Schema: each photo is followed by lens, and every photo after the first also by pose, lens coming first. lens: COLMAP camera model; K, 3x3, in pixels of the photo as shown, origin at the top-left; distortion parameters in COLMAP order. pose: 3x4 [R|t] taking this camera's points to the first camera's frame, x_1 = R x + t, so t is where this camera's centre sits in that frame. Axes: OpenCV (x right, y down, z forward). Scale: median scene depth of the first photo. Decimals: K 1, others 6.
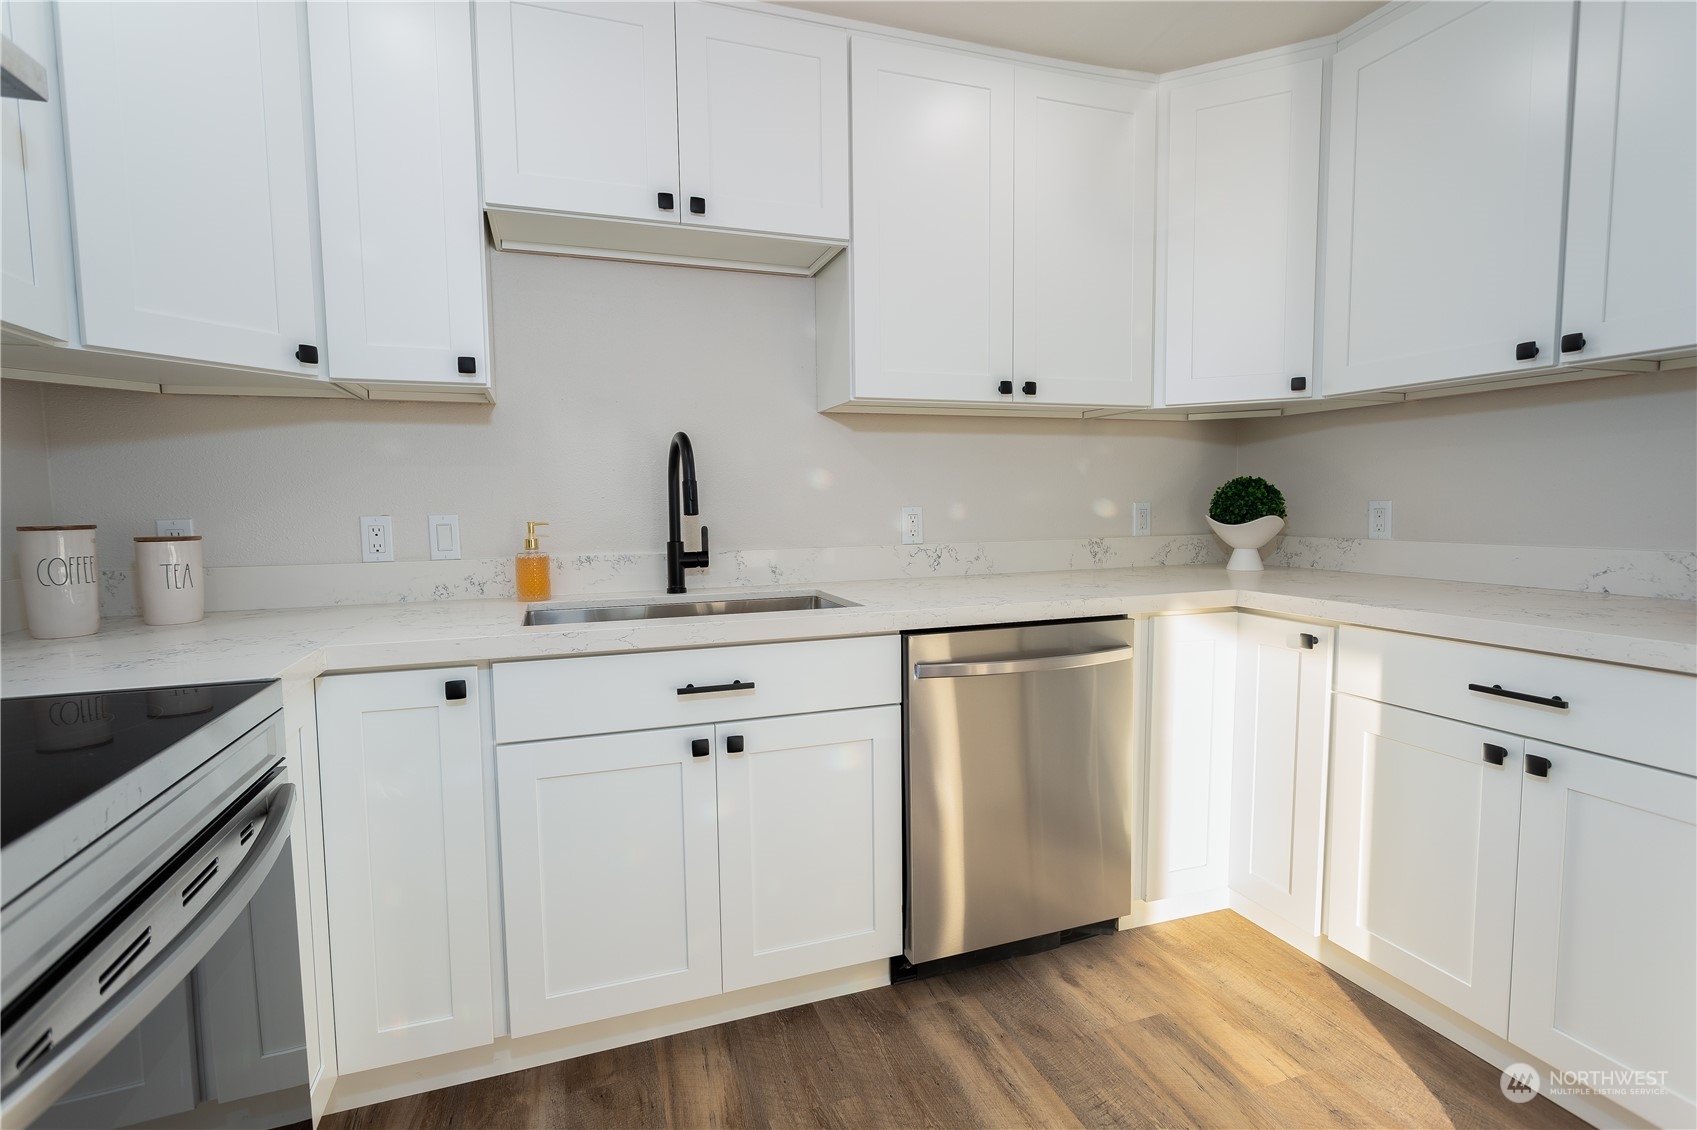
lens RADIAL K [[819.9, 0, 852.0], [0, 819.9, 564.9], [0, 0, 1]] dist [0.002319, 0.002468]
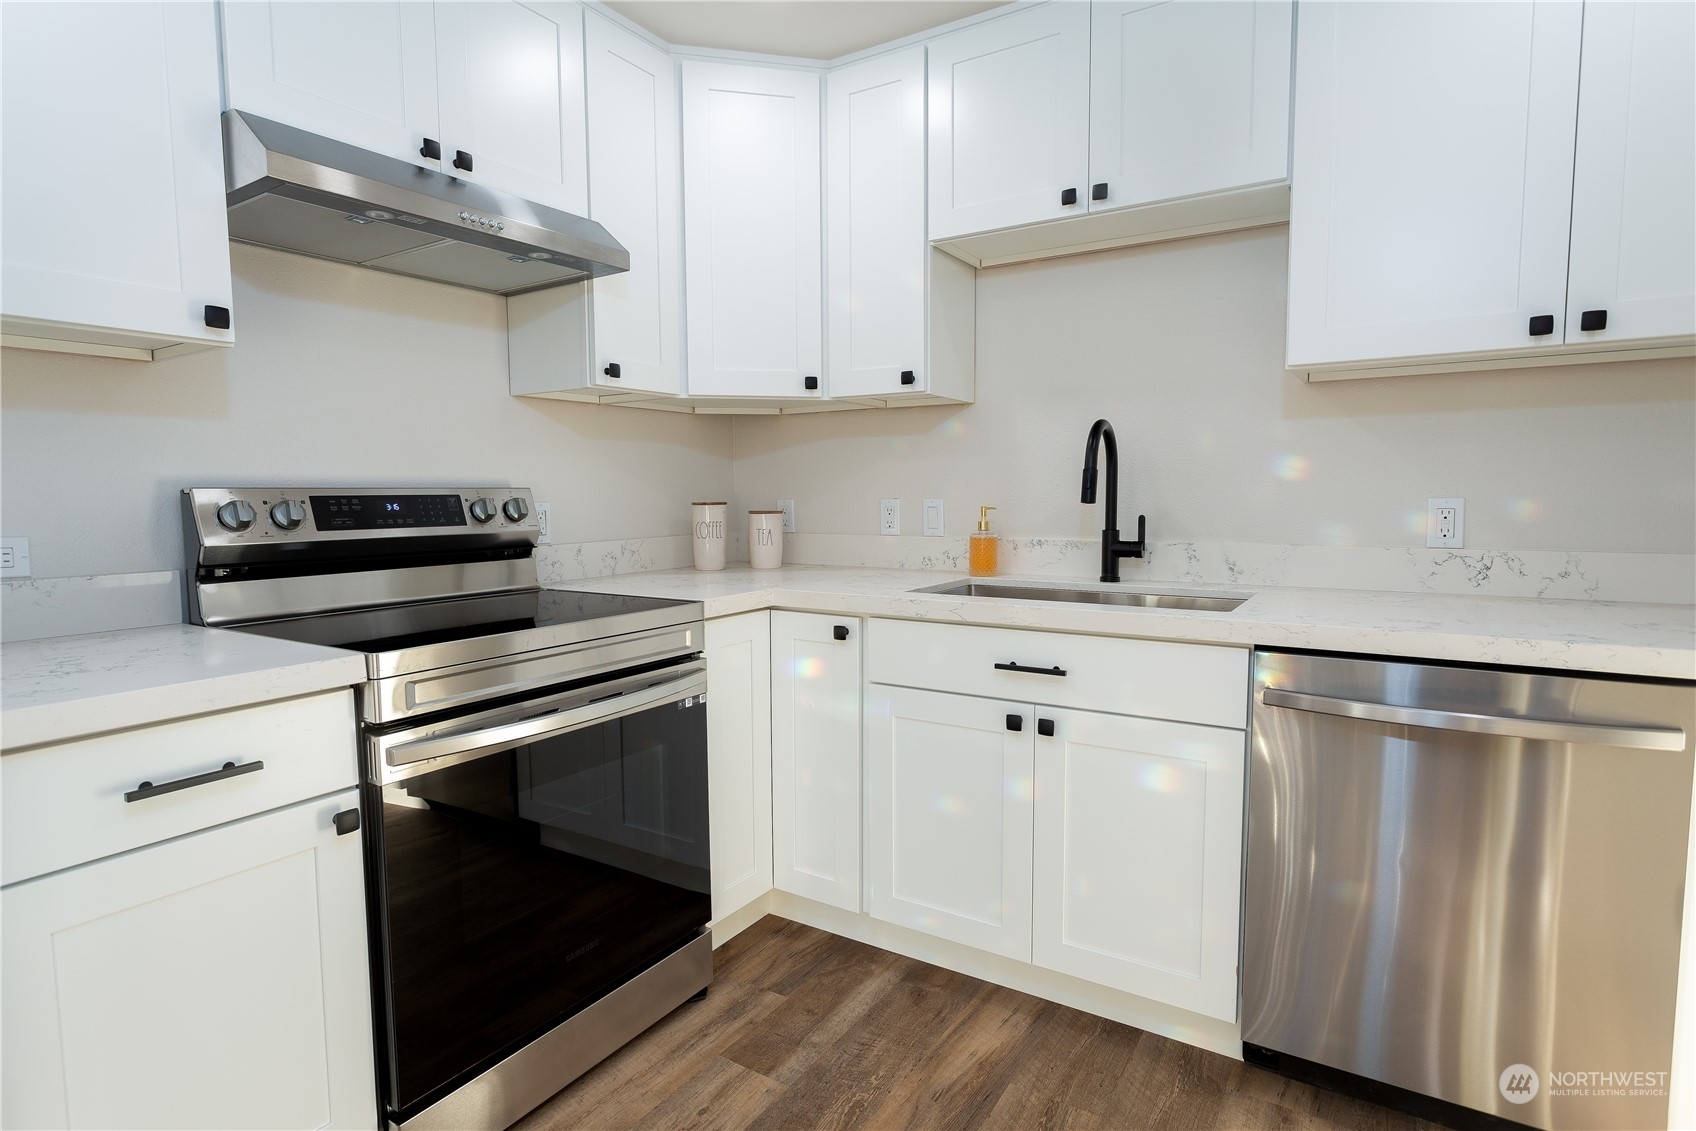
lens RADIAL K [[893.4, 0, 843.7], [0, 893.4, 566.8], [0, 0, 1]] dist [-0.017229, 0.002534]
pose [[0.601802, 0.074107, -0.795200, 0.509207], [-0.064001, 0.996958, 0.044474, -0.012564], [0.796077, 0.024129, 0.604714, 0.109125]]
